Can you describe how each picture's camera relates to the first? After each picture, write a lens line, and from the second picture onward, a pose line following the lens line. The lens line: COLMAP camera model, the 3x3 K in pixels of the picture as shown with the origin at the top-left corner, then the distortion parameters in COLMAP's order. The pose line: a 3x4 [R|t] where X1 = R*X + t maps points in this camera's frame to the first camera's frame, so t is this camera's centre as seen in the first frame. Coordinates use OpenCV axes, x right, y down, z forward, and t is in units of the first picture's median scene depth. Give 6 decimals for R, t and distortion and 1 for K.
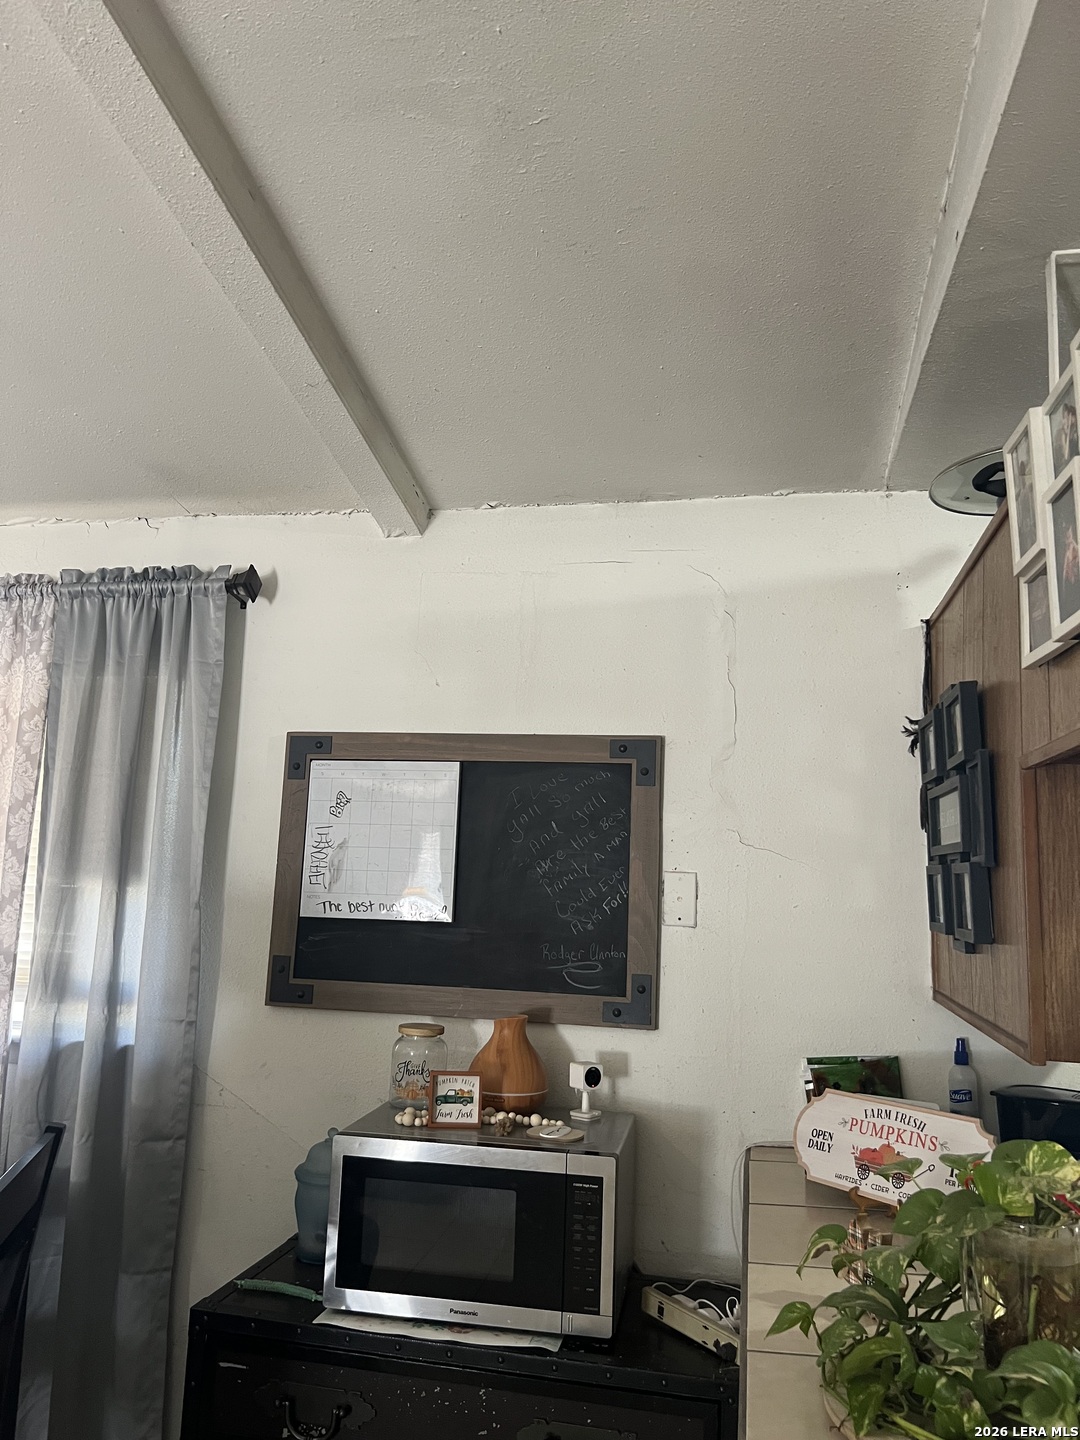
lens RADIAL K [[1086.2, 0, 542.2], [0, 1086.2, 716.2], [0, 0, 1]] dist [0.071819, 0.001797]
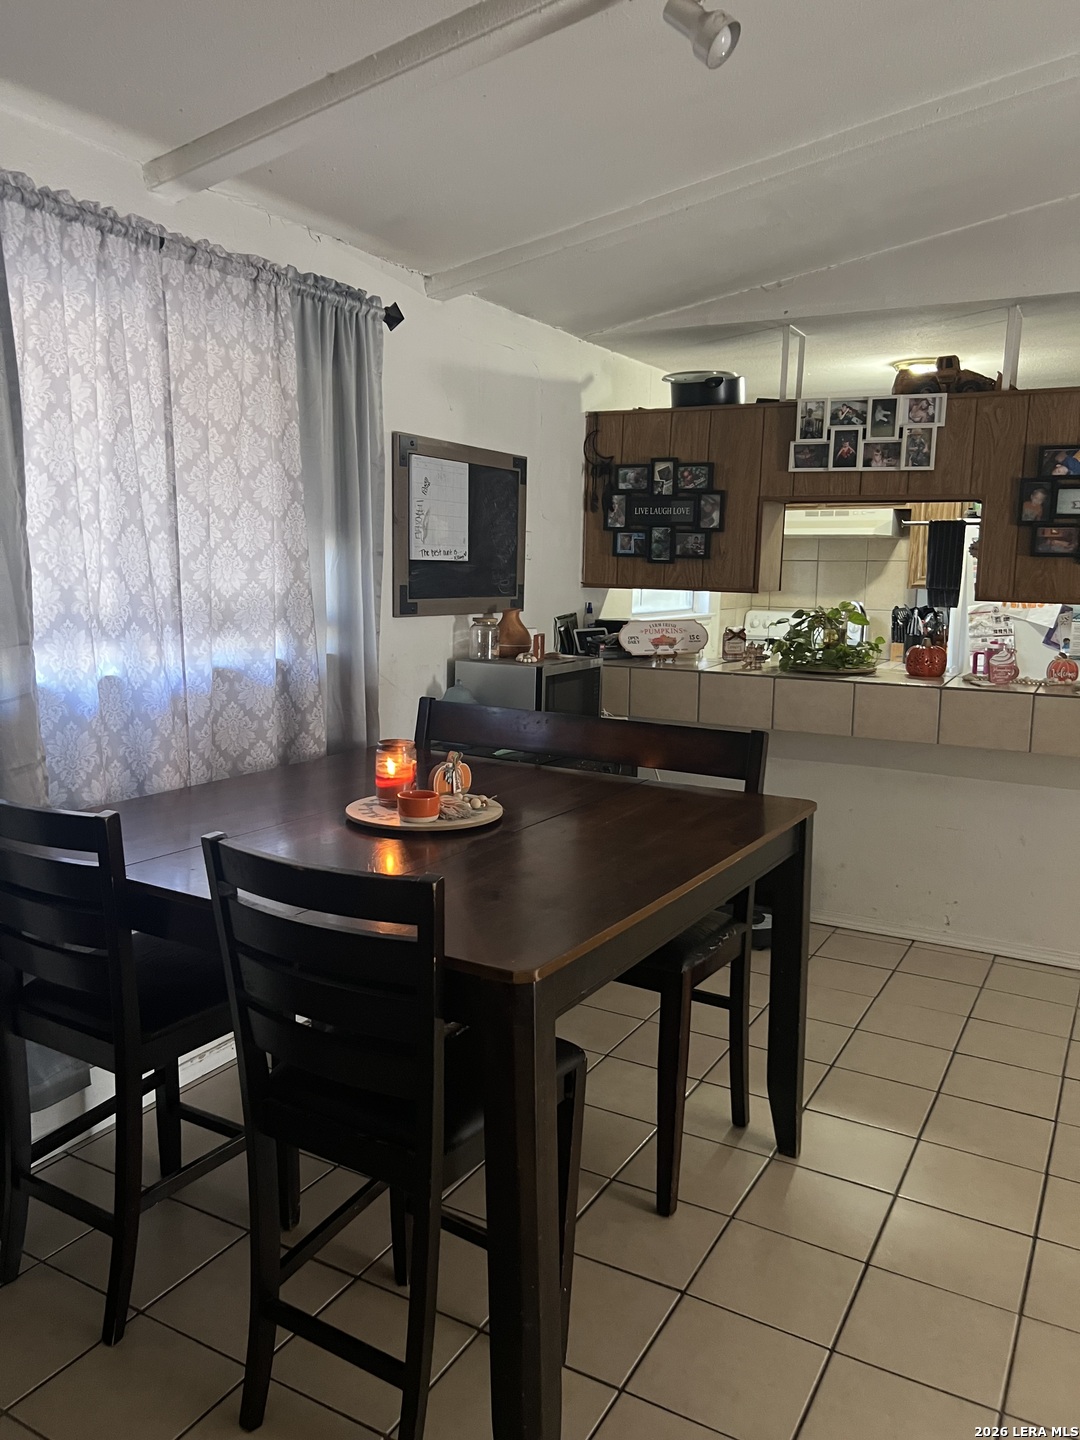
lens RADIAL K [[1086.2, 0, 540.5], [0, 1086.2, 724.1], [0, 0, 1]] dist [0.071819, 0.001797]
pose [[0.320913, -0.168126, 0.932067, -1.644219], [-0.154842, 0.961563, 0.226759, 0.030046], [-0.934365, -0.217093, 0.282546, 0.347428]]
